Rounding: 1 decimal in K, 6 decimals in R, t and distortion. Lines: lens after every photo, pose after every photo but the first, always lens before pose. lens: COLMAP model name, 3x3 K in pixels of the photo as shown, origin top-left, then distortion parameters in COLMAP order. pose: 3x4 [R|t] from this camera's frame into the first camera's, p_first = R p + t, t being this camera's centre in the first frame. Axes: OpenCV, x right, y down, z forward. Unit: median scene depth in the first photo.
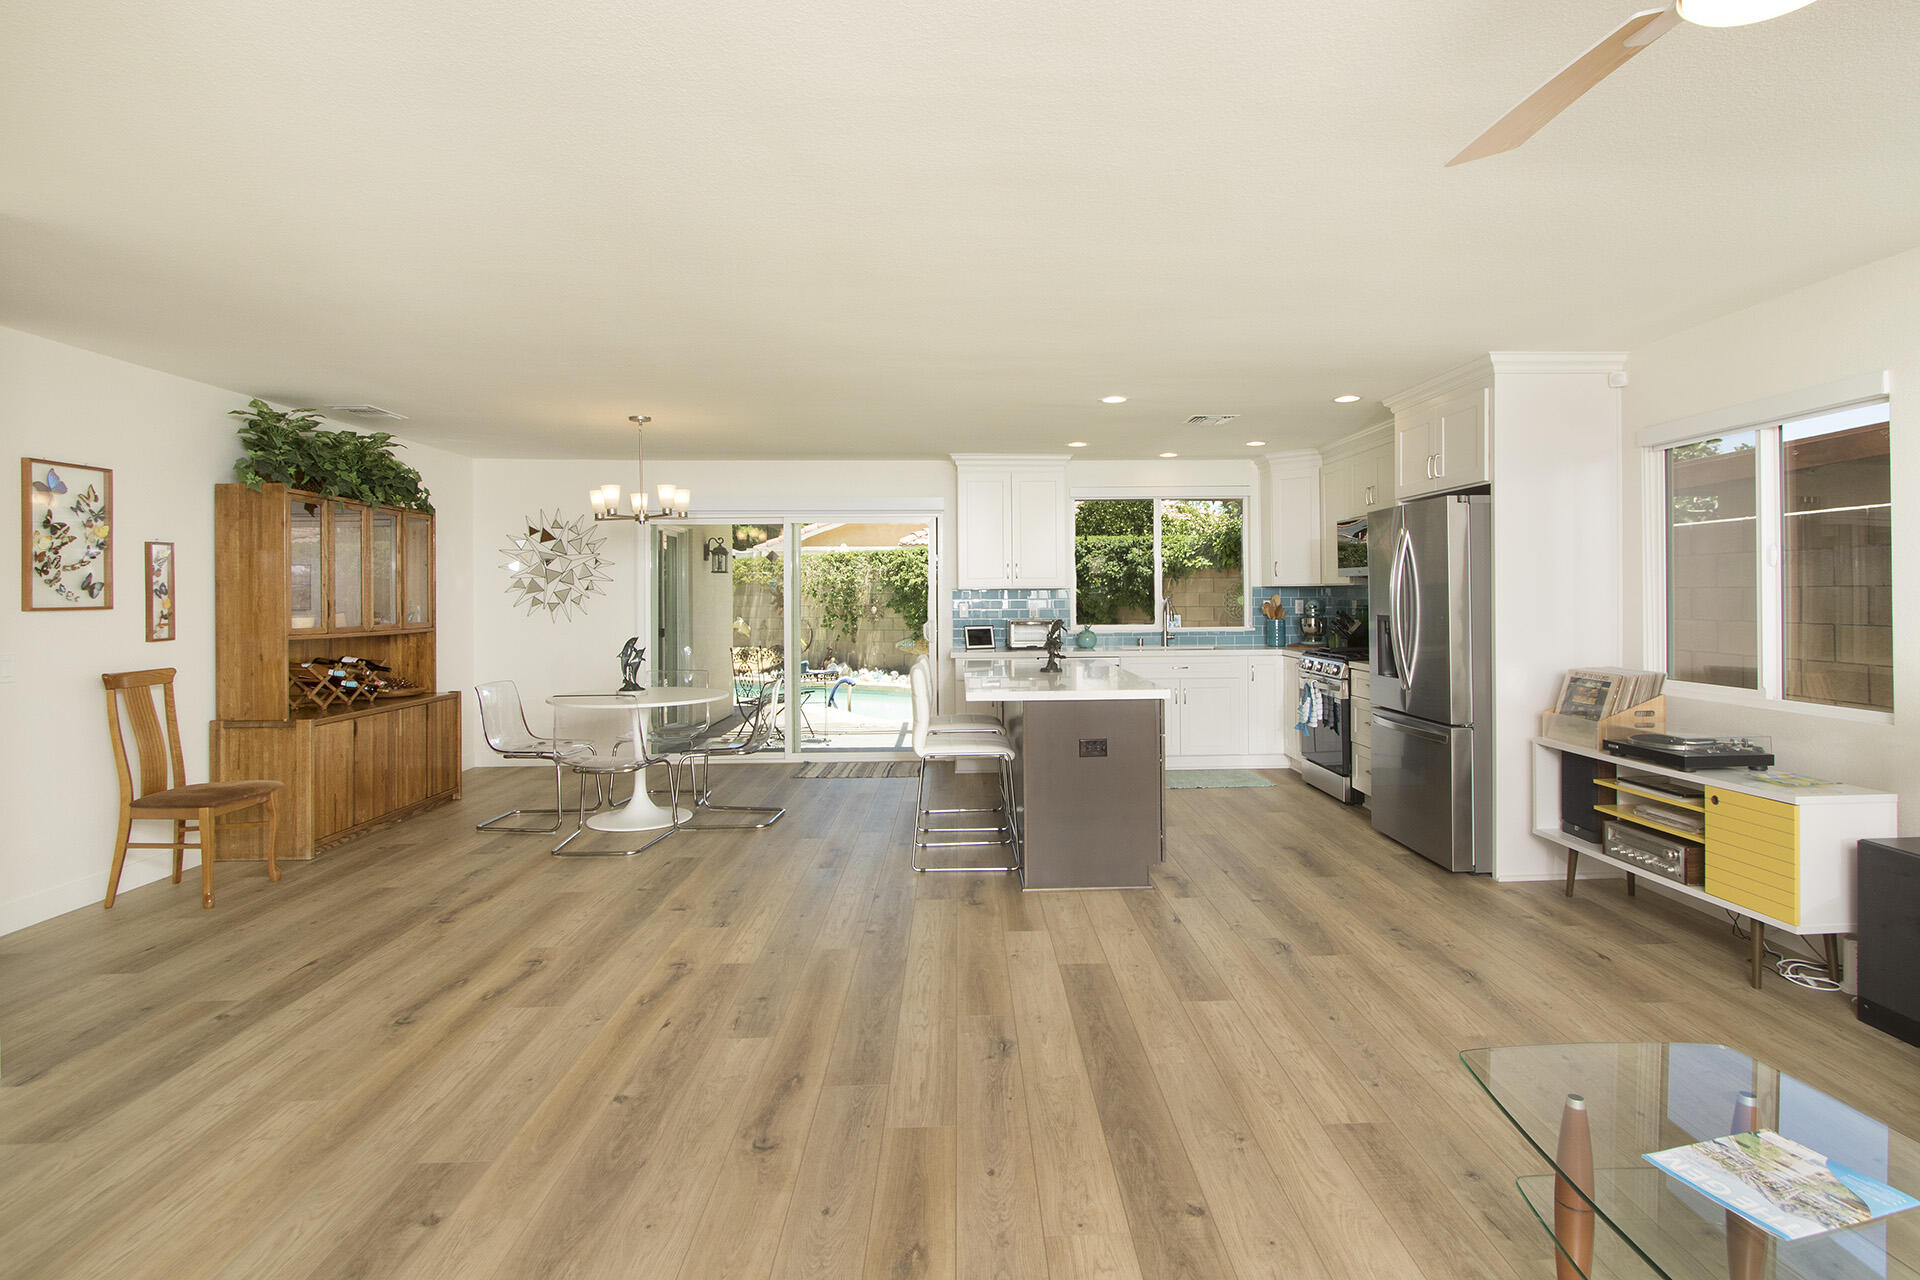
lens RADIAL K [[974.0, 0, 992.4], [0, 974.0, 597.1], [0, 0, 1]] dist [0.026603, 0.001194]
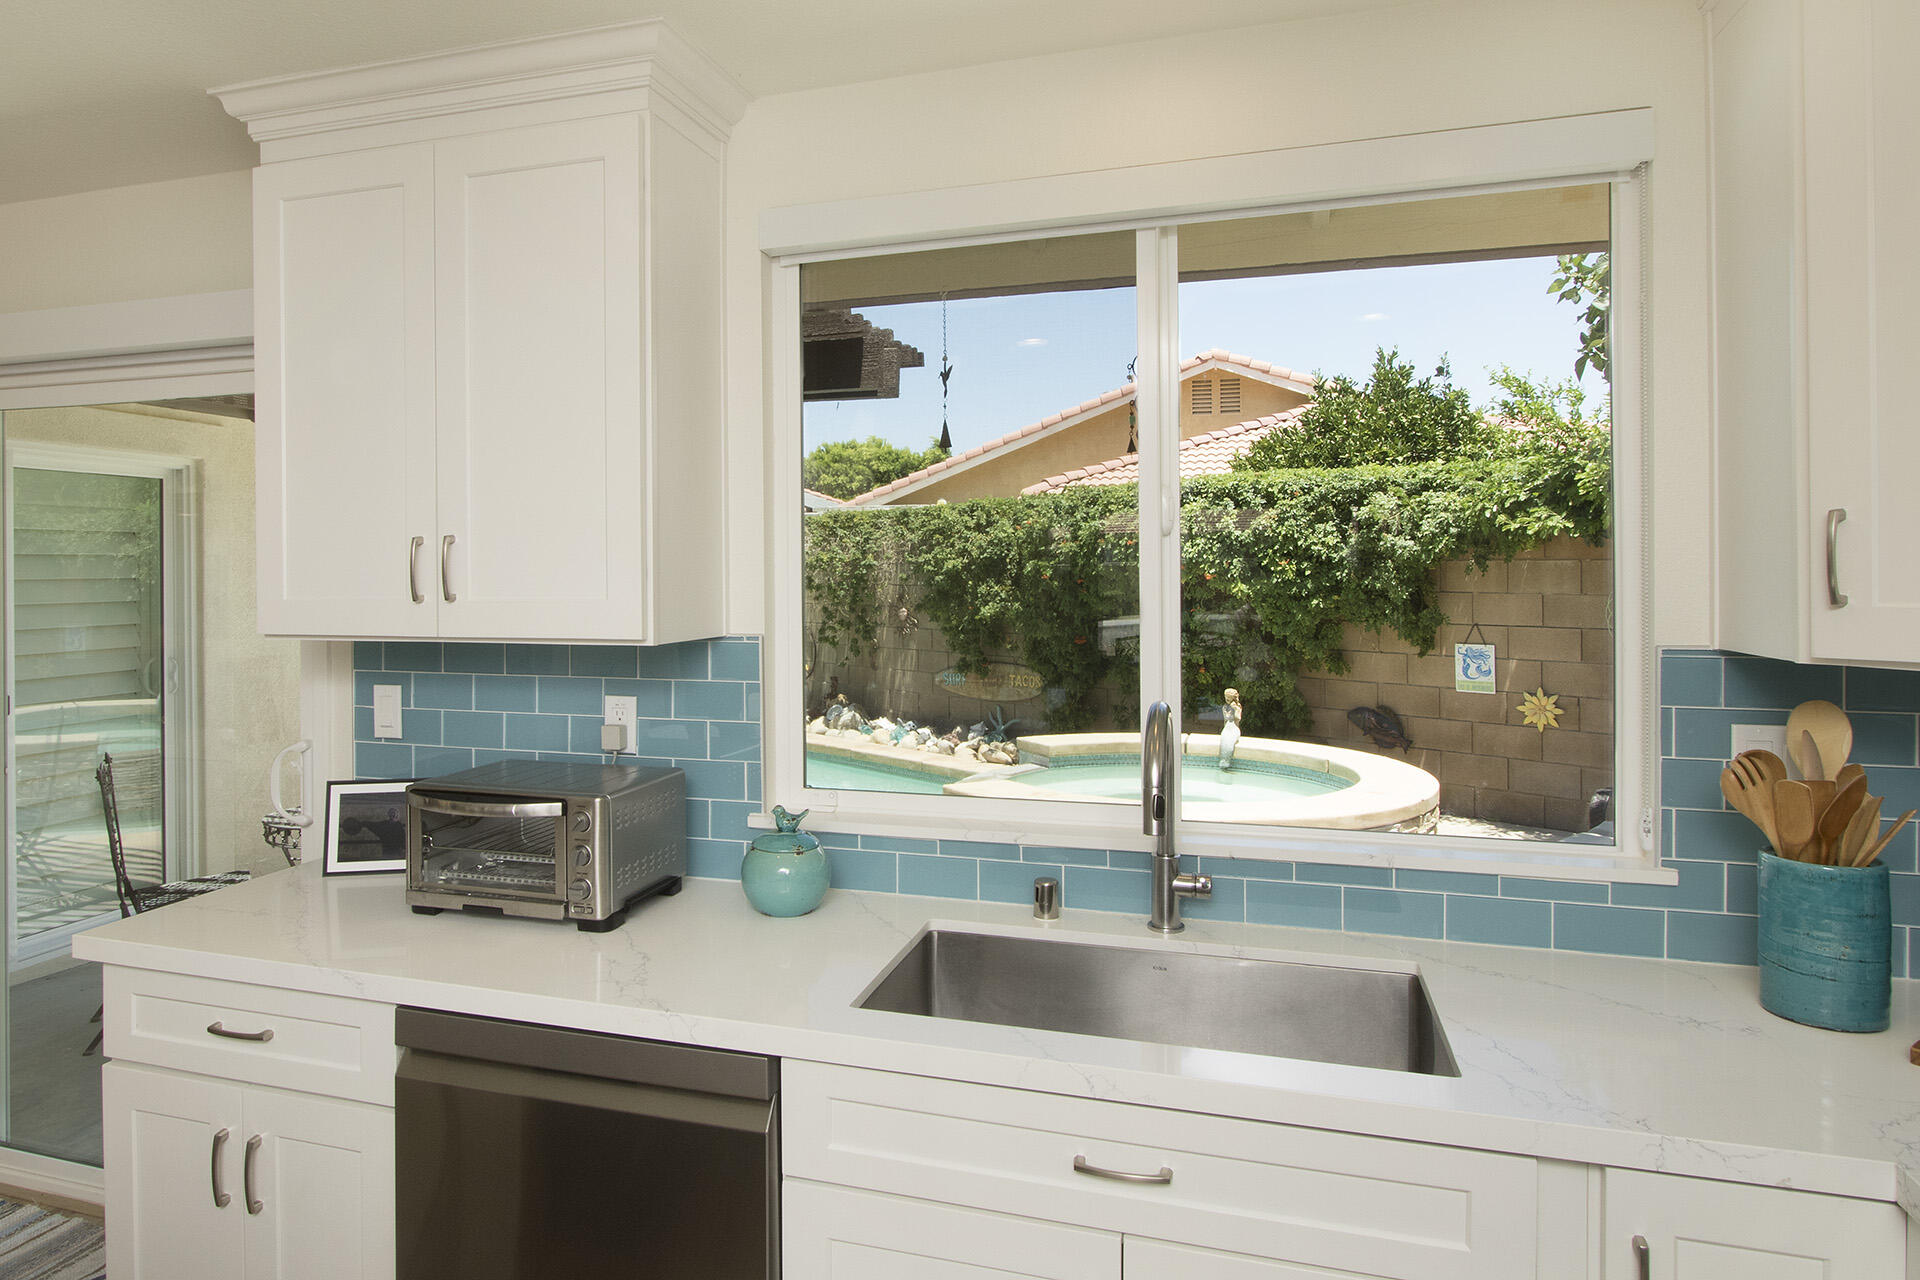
lens RADIAL K [[1202.3, 0, 859.0], [0, 1202.3, 559.2], [0, 0, 1]] dist [-0.006130, 0.004292]
pose [[0.938459, 0.000953, -0.345389, 0.112925], [-0.004236, 0.999953, -0.008752, -0.014332], [0.345364, 0.009676, 0.938419, 0.409059]]
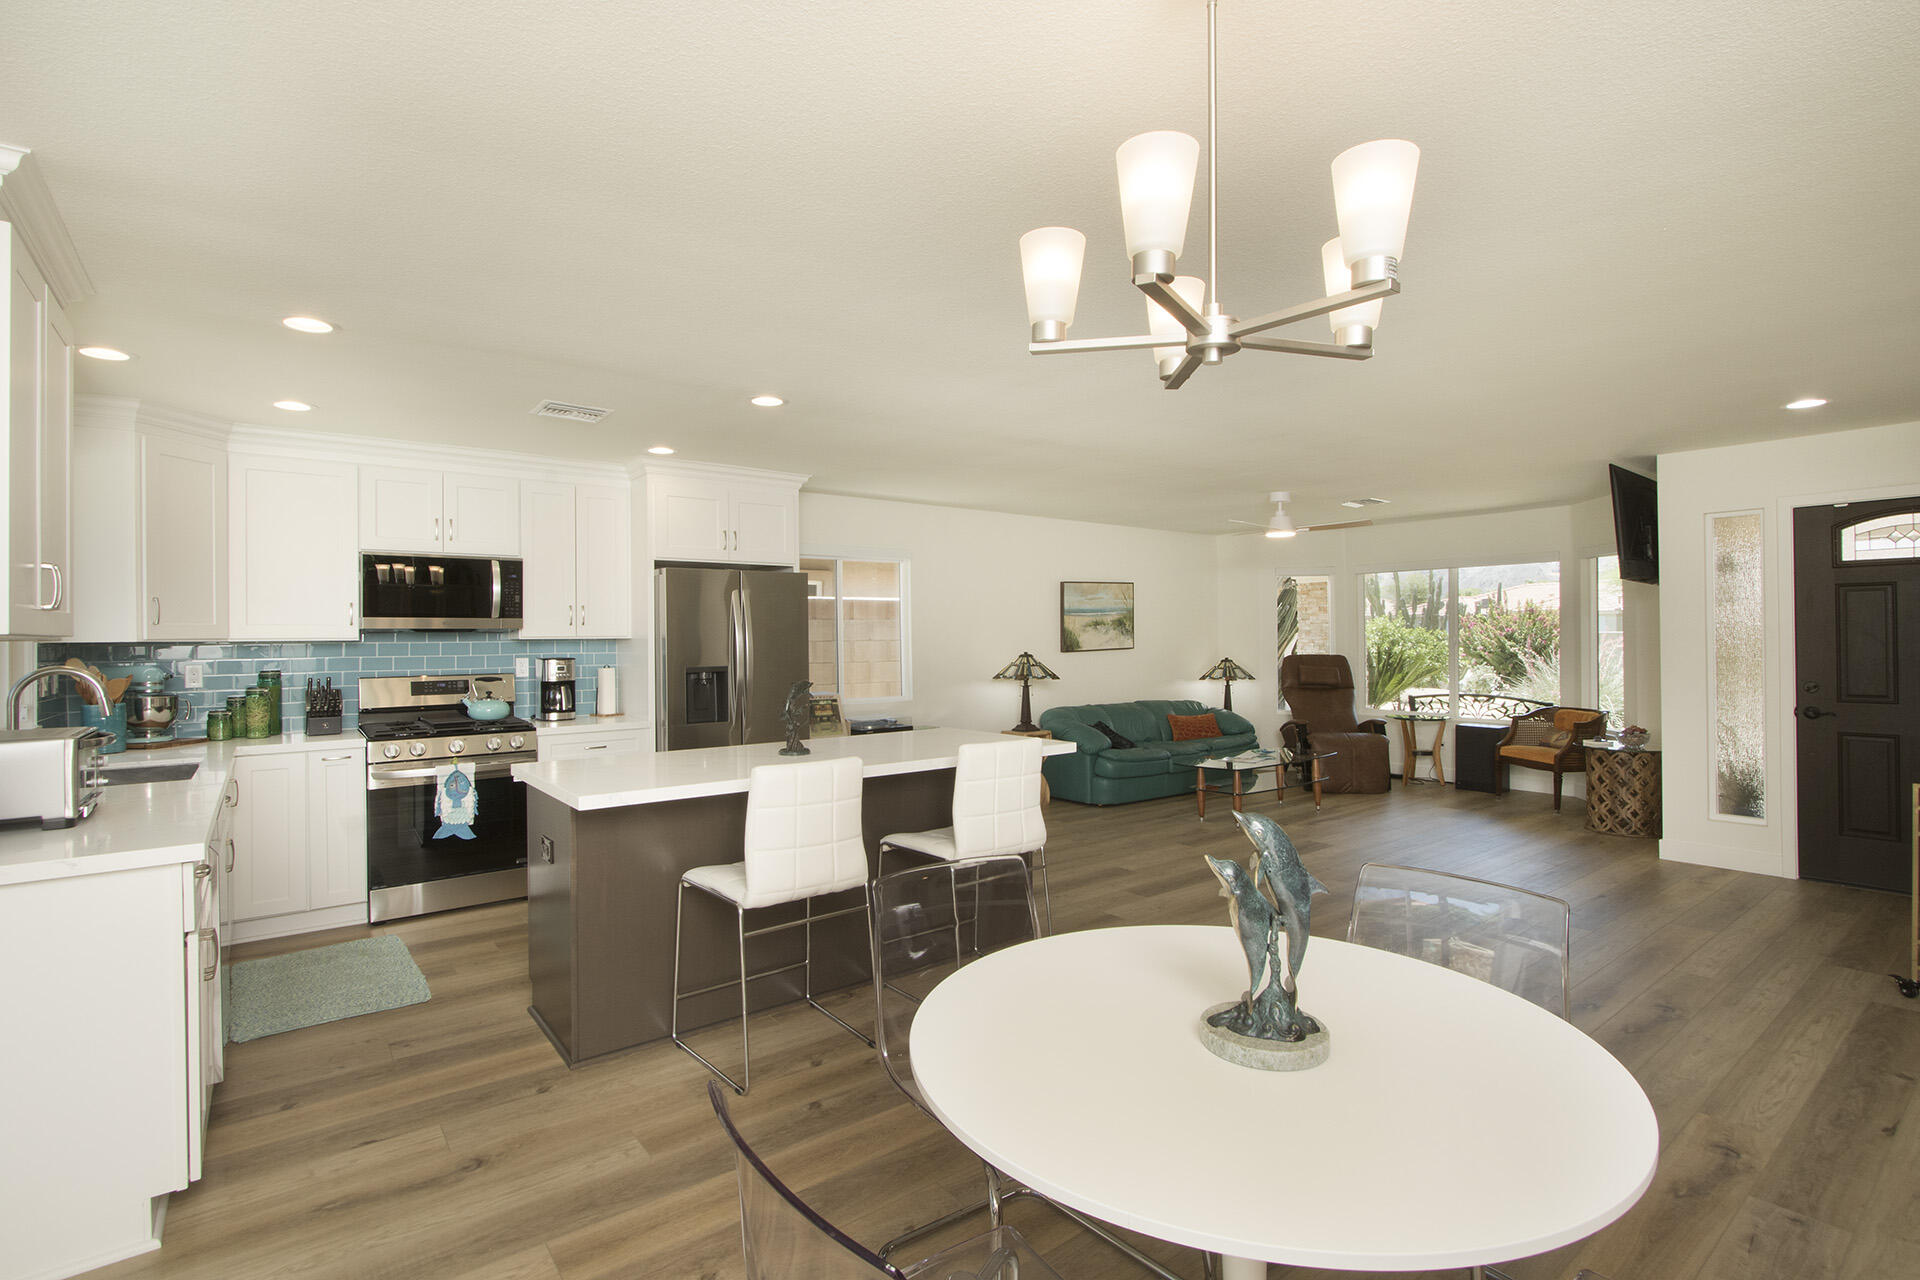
lens RADIAL K [[892.0, 0, 954.9], [0, 892.0, 637.0], [0, 0, 1]] dist [-0.011542, 0.001726]
pose [[-0.574717, 0.014072, 0.818231, -0.209282], [0.018903, 0.999814, -0.003918, -0.002071], [-0.818134, 0.013216, -0.574876, 0.488948]]
